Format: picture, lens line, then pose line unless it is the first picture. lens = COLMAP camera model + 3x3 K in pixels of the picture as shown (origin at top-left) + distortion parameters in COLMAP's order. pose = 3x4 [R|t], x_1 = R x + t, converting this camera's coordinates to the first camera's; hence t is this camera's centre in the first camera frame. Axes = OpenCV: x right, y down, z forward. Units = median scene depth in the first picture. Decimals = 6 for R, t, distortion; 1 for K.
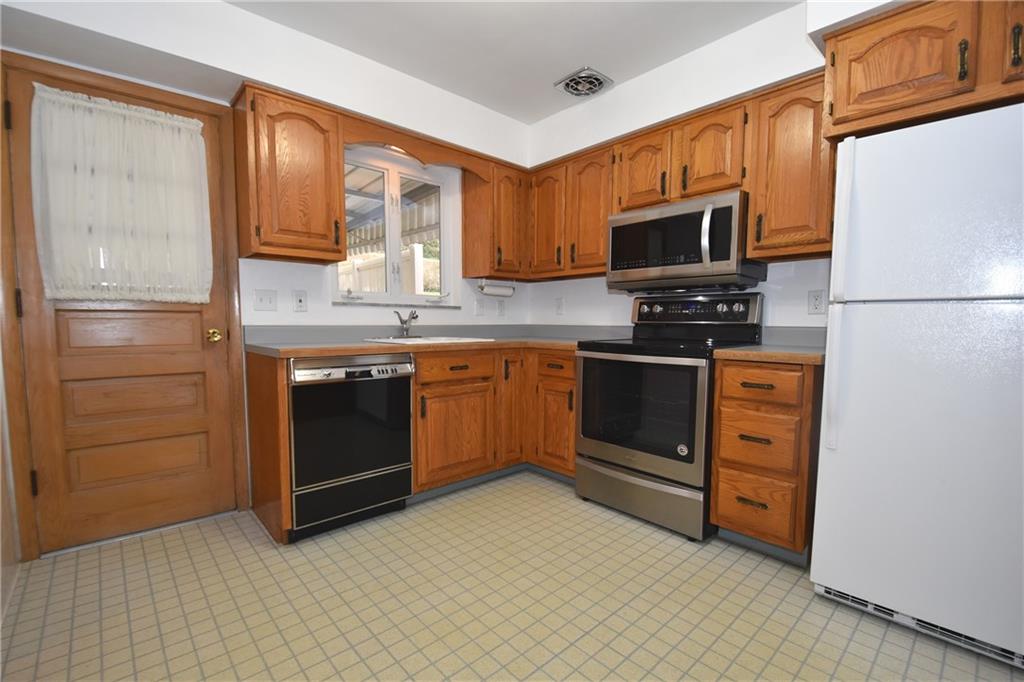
lens RADIAL K [[452.7, 0, 506.3], [0, 452.7, 355.2], [0, 0, 1]] dist [0.026313, -0.028058]
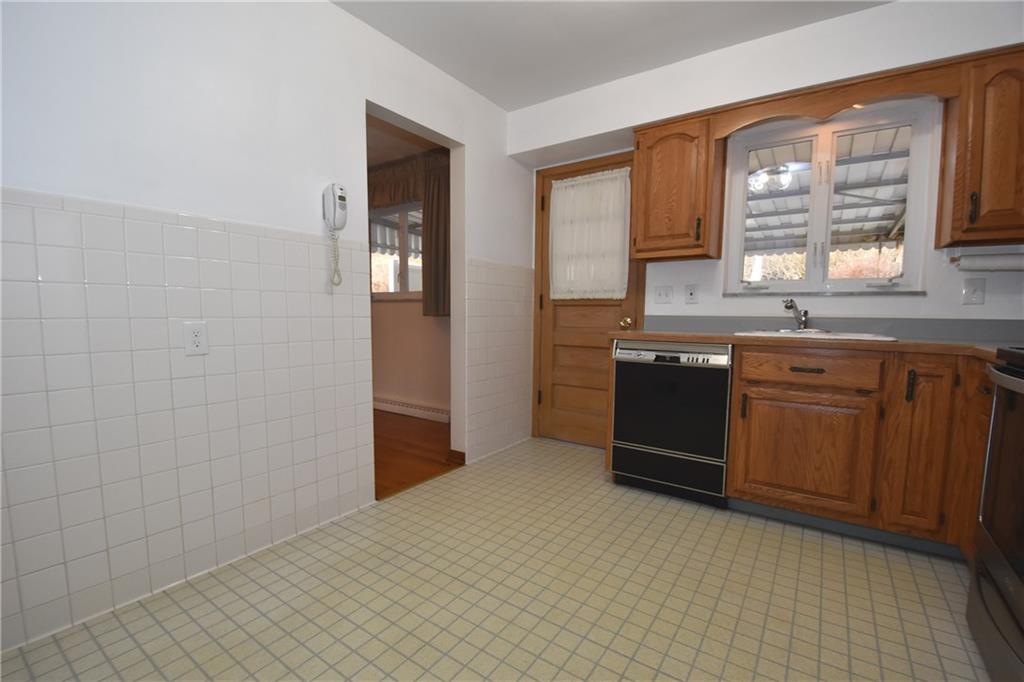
lens RADIAL K [[452.7, 0, 506.3], [0, 452.7, 355.2], [0, 0, 1]] dist [0.026313, -0.028058]
pose [[0.219492, 0.086903, -0.971736, 0.628423], [-0.083696, 0.994030, 0.069992, -0.010764], [0.972018, 0.065967, 0.225455, 0.355606]]
